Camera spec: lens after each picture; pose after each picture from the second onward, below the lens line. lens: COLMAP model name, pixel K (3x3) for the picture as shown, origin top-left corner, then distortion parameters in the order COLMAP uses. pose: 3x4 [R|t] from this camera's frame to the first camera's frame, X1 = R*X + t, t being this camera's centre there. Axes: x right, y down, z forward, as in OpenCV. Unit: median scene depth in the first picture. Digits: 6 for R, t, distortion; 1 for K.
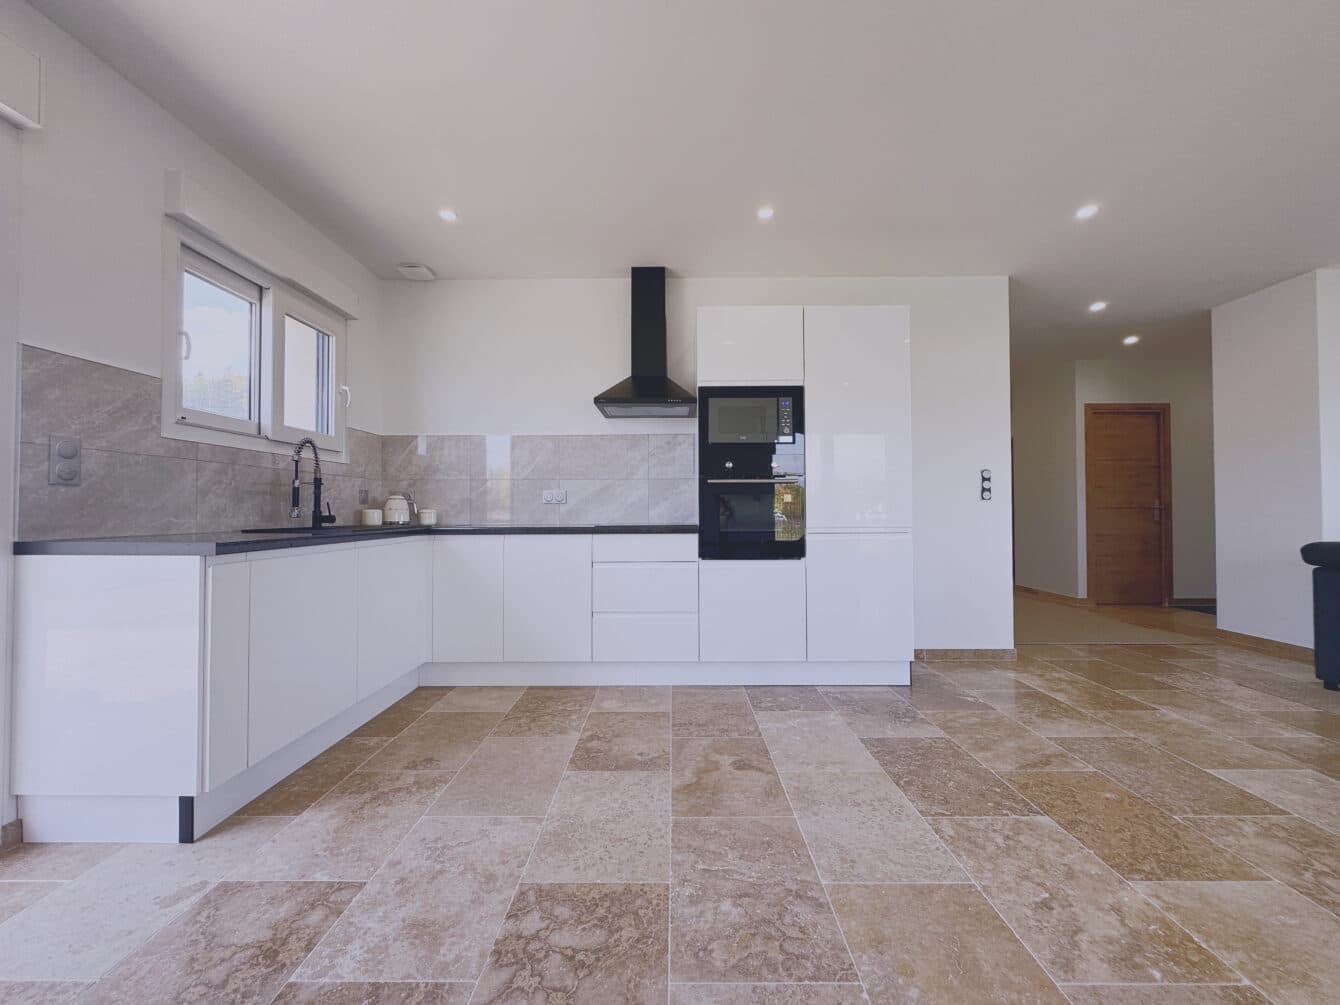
lens RADIAL K [[536.4, 0, 669.2], [0, 536.4, 503.0], [0, 0, 1]] dist [-0.004629, 0.000649]
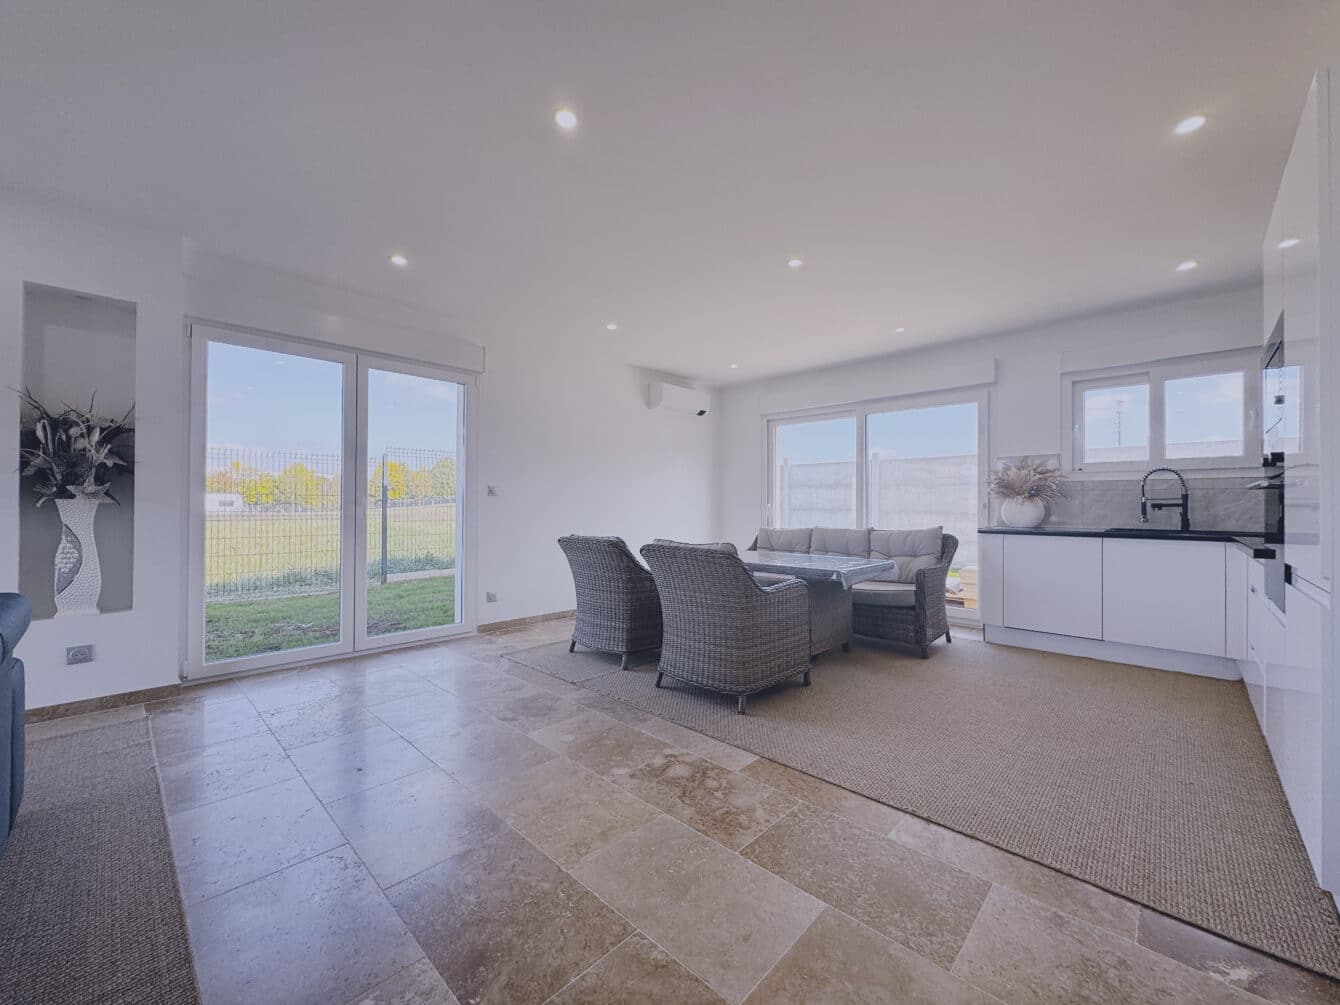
lens RADIAL K [[536.4, 0, 671.2], [0, 536.4, 502.0], [0, 0, 1]] dist [-0.004629, 0.000649]
pose [[-0.684255, -0.005637, -0.729221, 1.623668], [0.006515, 0.999883, -0.013844, -0.022864], [0.729214, -0.014224, -0.684138, 1.308060]]
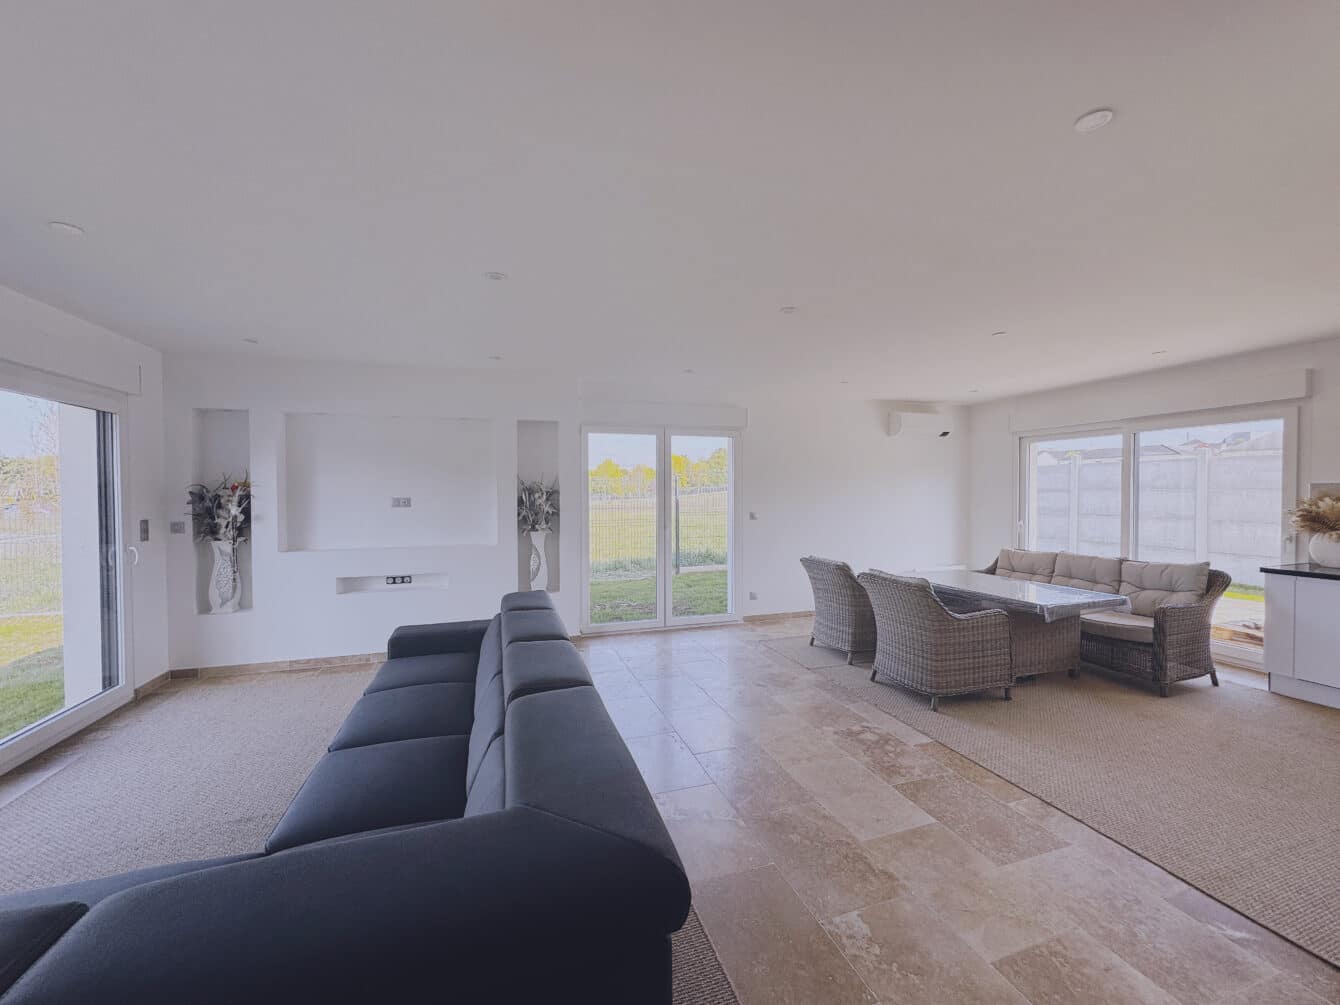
lens RADIAL K [[536.4, 0, 670.7], [0, 536.4, 502.8], [0, 0, 1]] dist [-0.004629, 0.000649]
pose [[-0.947073, 0.012498, -0.320773, 1.873709], [0.009585, 0.999897, 0.010660, -0.206837], [0.320874, 0.007022, -0.947096, 1.866435]]
